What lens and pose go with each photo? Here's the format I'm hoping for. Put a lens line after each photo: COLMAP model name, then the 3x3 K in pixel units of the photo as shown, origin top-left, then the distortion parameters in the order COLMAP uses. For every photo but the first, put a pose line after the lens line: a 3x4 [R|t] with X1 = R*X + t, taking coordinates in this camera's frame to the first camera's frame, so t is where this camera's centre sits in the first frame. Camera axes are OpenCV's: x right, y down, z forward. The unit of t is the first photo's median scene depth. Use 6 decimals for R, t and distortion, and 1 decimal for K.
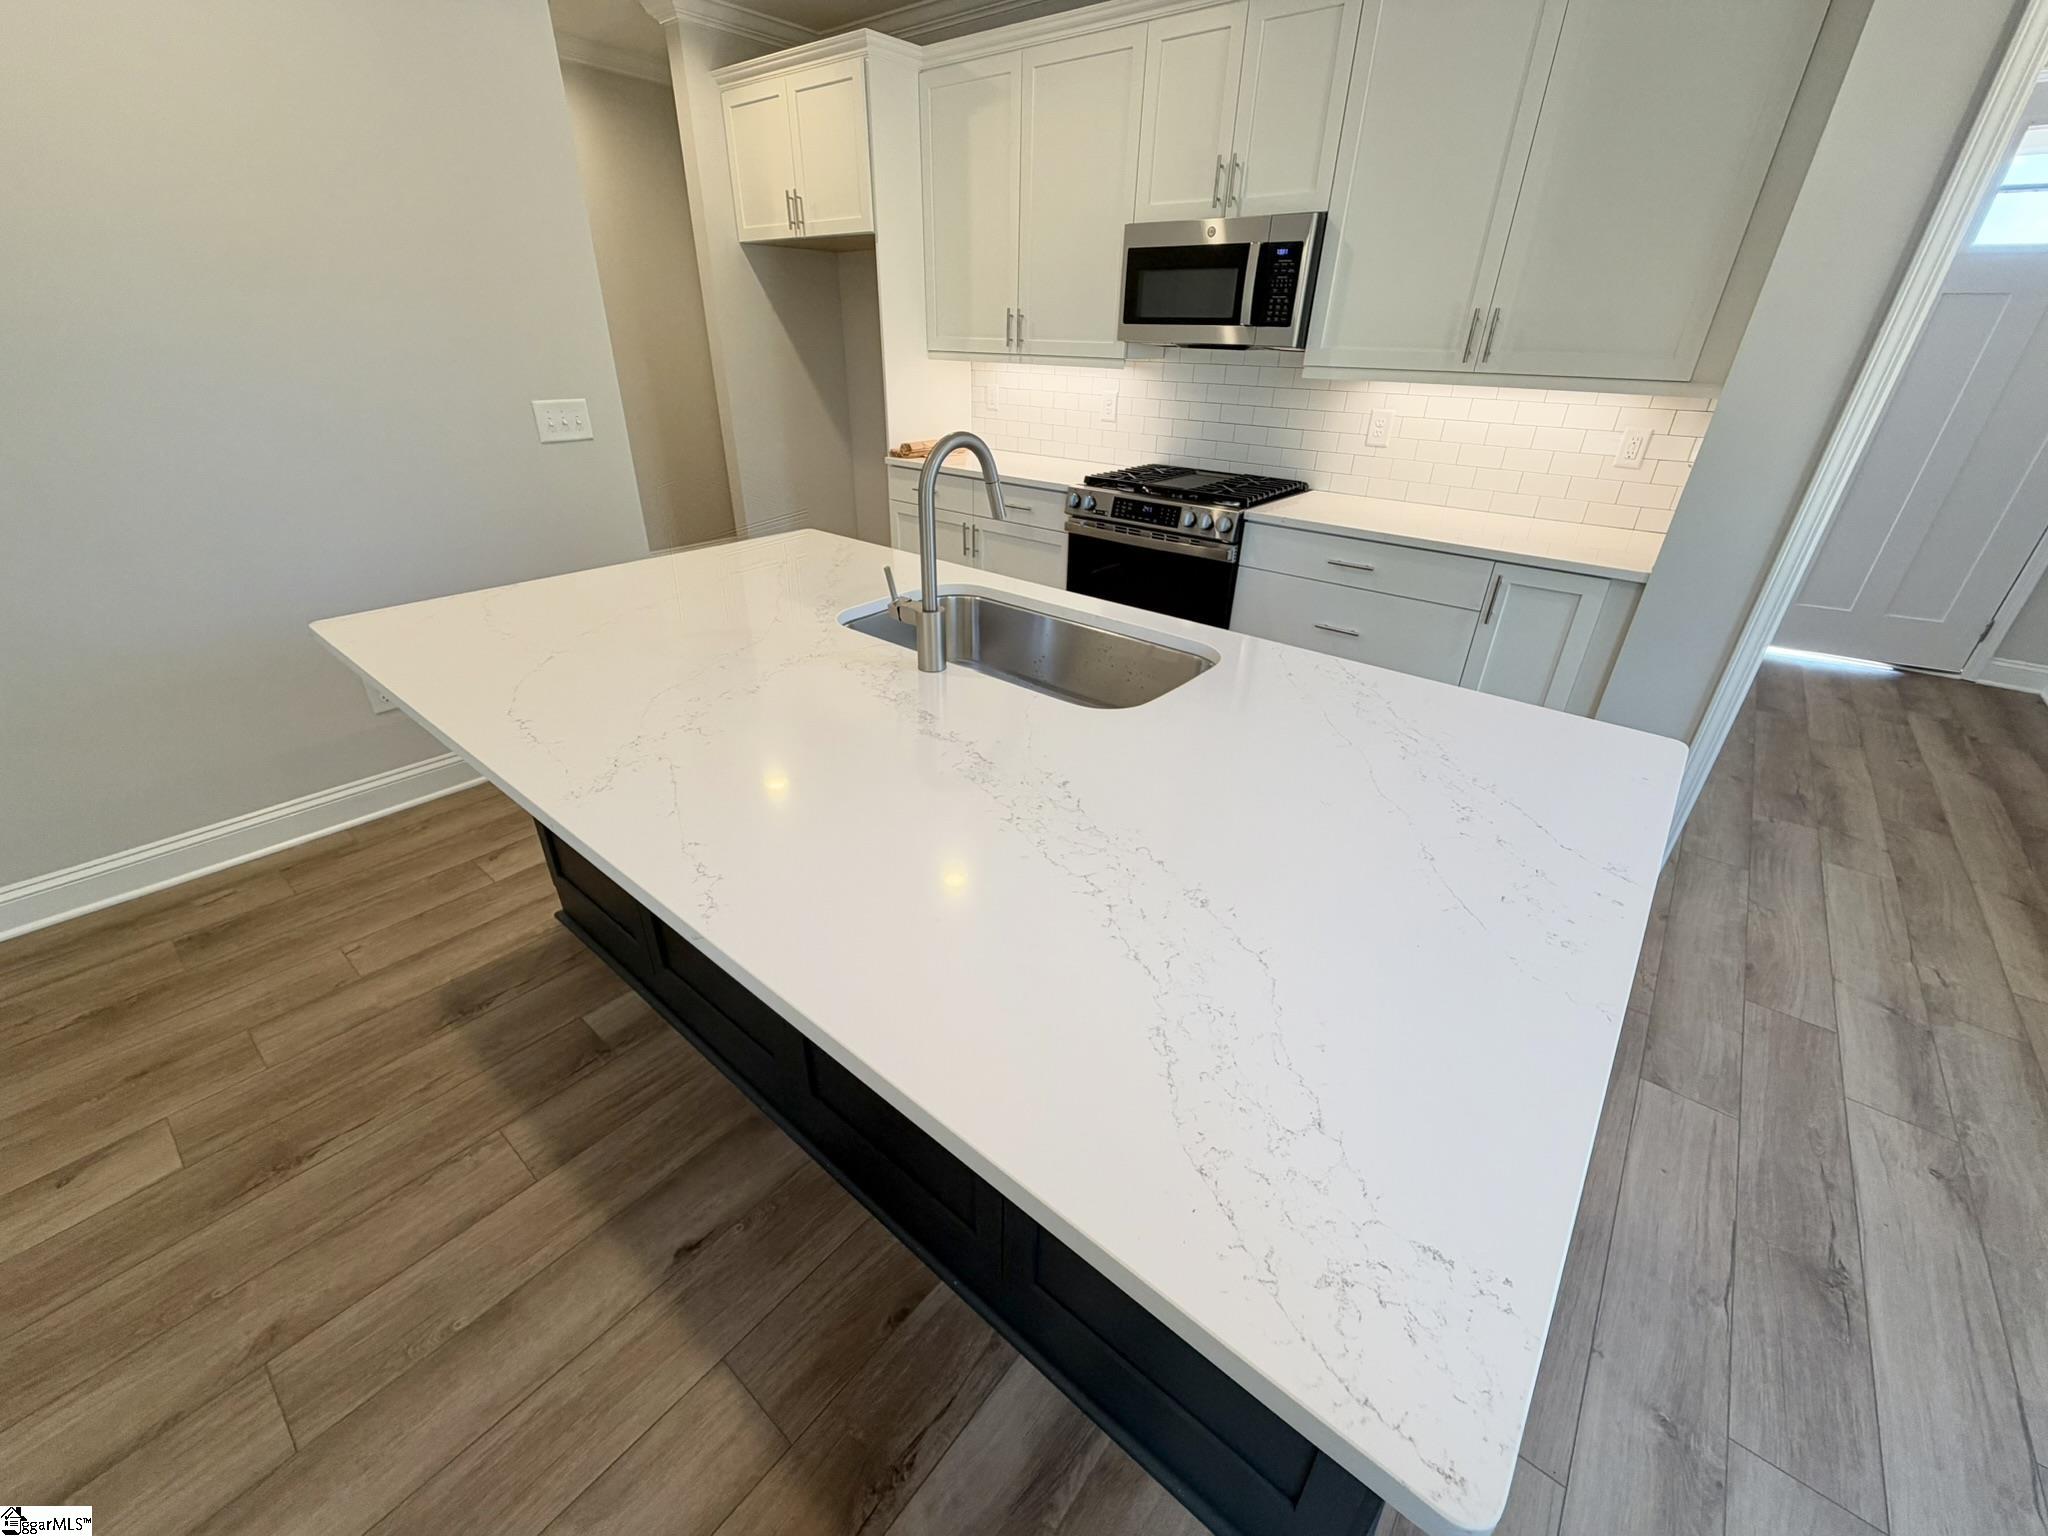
lens RADIAL K [[811.4, 0, 1017.2], [0, 811.4, 766.9], [0, 0, 1]] dist [-0.000516, -0.000006]
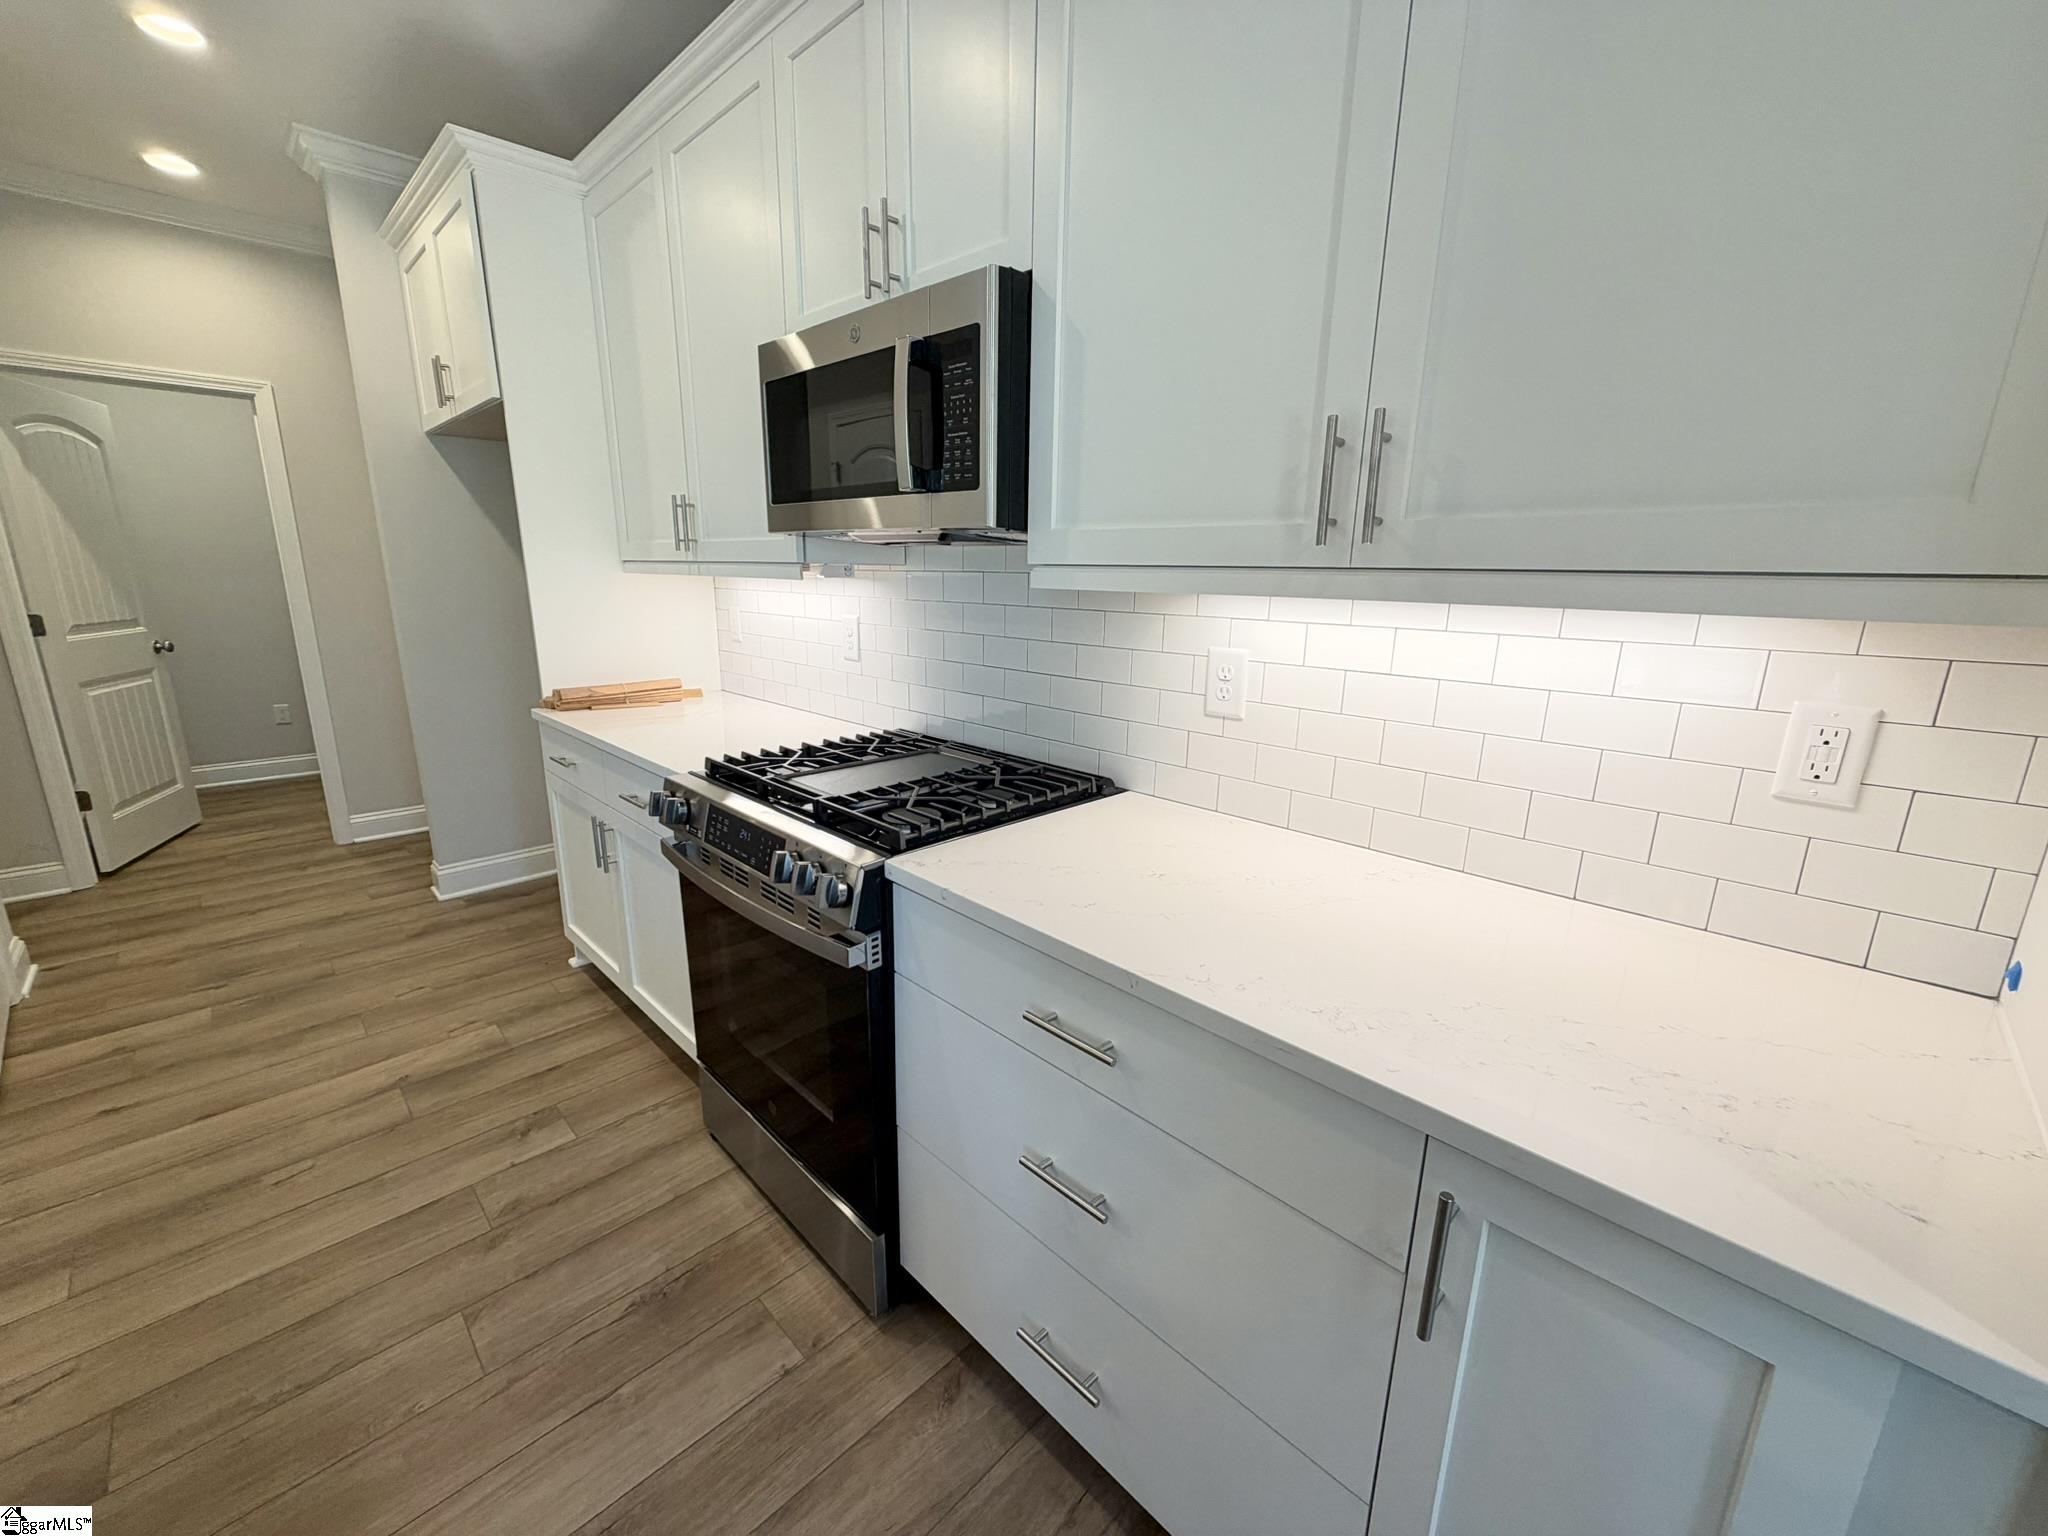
lens RADIAL K [[811.4, 0, 1017.2], [0, 811.4, 766.9], [0, 0, 1]] dist [-0.000516, -0.000006]
pose [[0.995423, 0.017540, -0.093943, 0.436578], [-0.040347, 0.968240, -0.246747, -0.286770], [0.086631, 0.249407, 0.964516, 0.624990]]
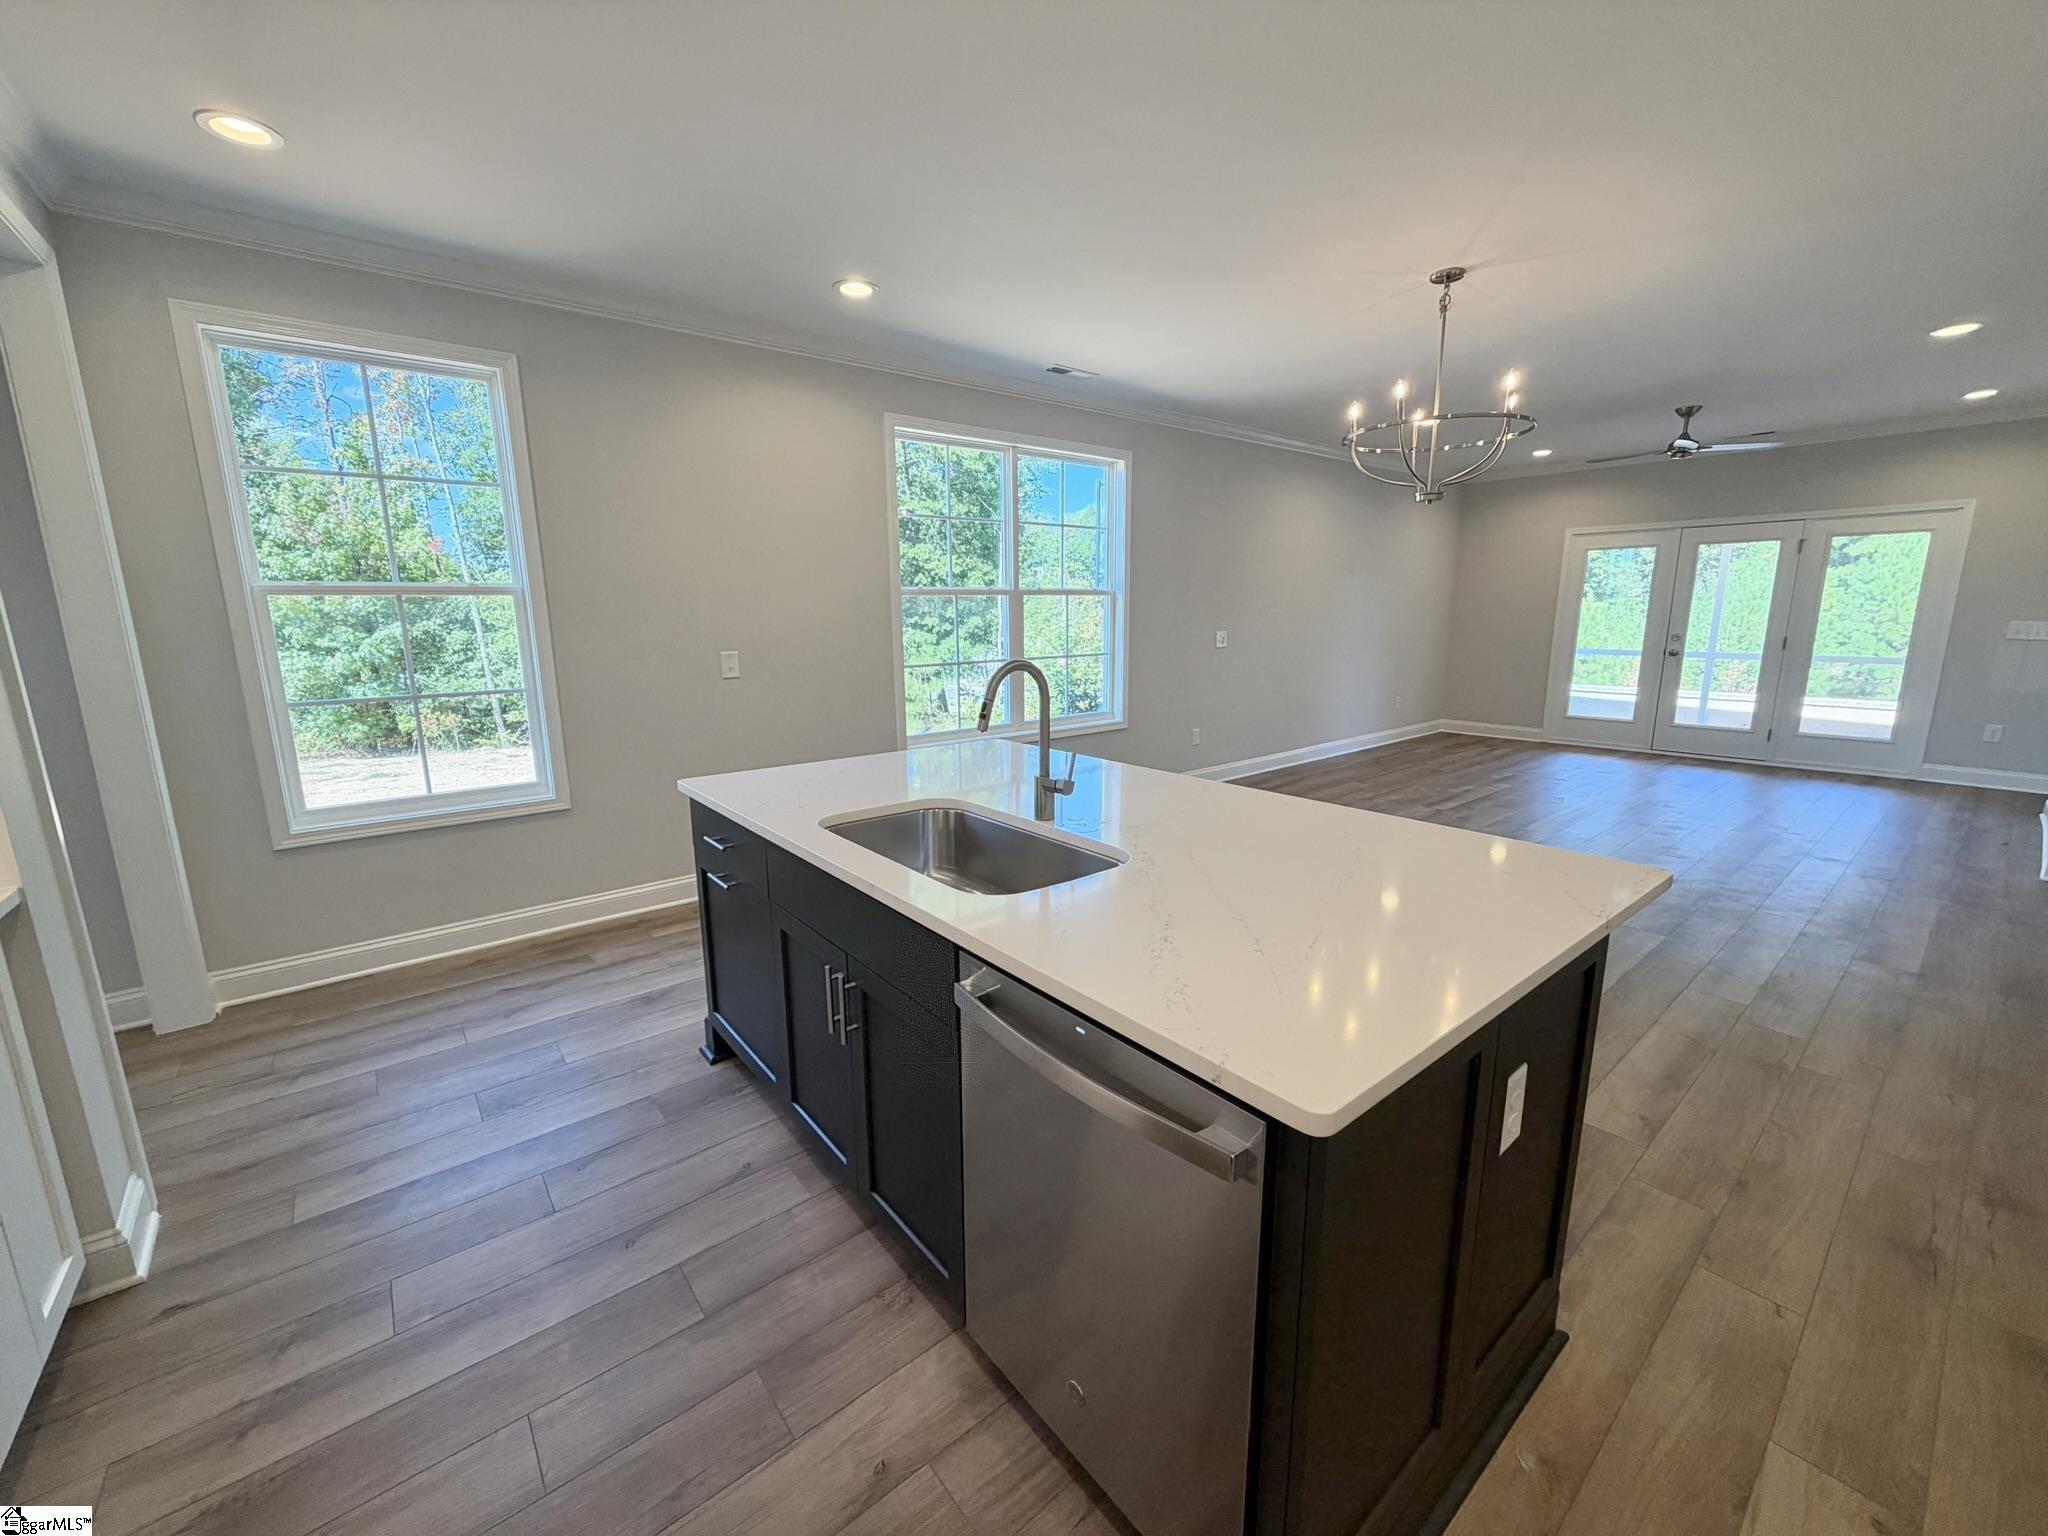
lens RADIAL K [[816.1, 0, 1021.5], [0, 816.1, 766.3], [0, 0, 1]] dist [-0.001734, 0.000067]
pose [[-0.980281, -0.048732, 0.191506, -0.180489], [0.083418, 0.776484, 0.624590, -0.589836], [-0.179139, 0.628249, -0.757108, 1.119110]]
